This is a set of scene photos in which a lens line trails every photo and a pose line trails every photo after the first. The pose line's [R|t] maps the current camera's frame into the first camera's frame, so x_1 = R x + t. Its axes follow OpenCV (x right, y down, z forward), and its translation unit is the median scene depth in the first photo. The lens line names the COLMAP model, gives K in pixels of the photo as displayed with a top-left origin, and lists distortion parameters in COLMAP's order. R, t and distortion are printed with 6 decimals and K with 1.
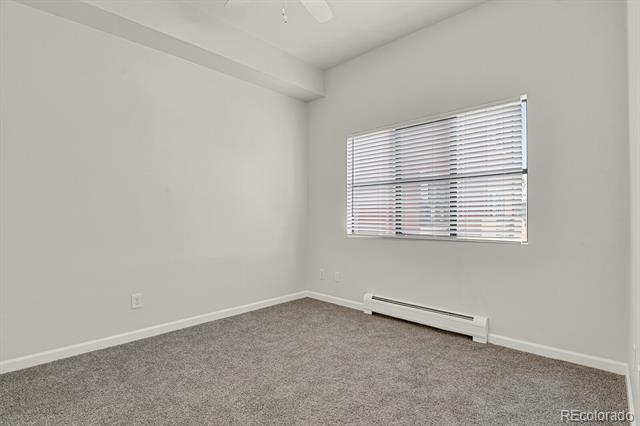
lens RADIAL K [[312.1, 0, 319.9], [0, 312.1, 215.2], [0, 0, 1]] dist [-0.029539, -0.000155]
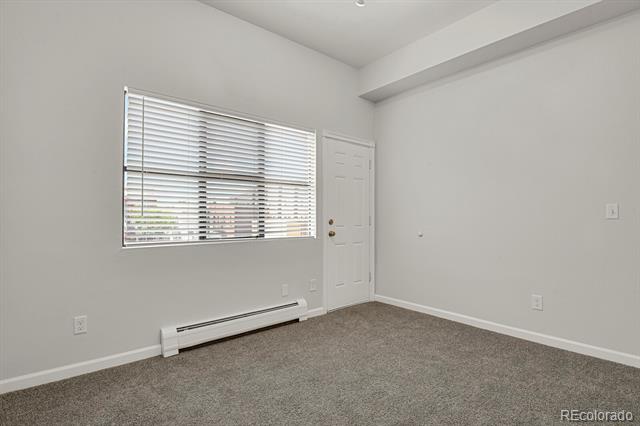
lens RADIAL K [[312.1, 0, 319.9], [0, 312.1, 215.2], [0, 0, 1]] dist [-0.029539, -0.000155]
pose [[0.094687, 0.021431, 0.995276, -0.586947], [0.006595, 0.999733, -0.022154, 0.019745], [-0.995485, 0.008662, 0.094520, 0.676785]]
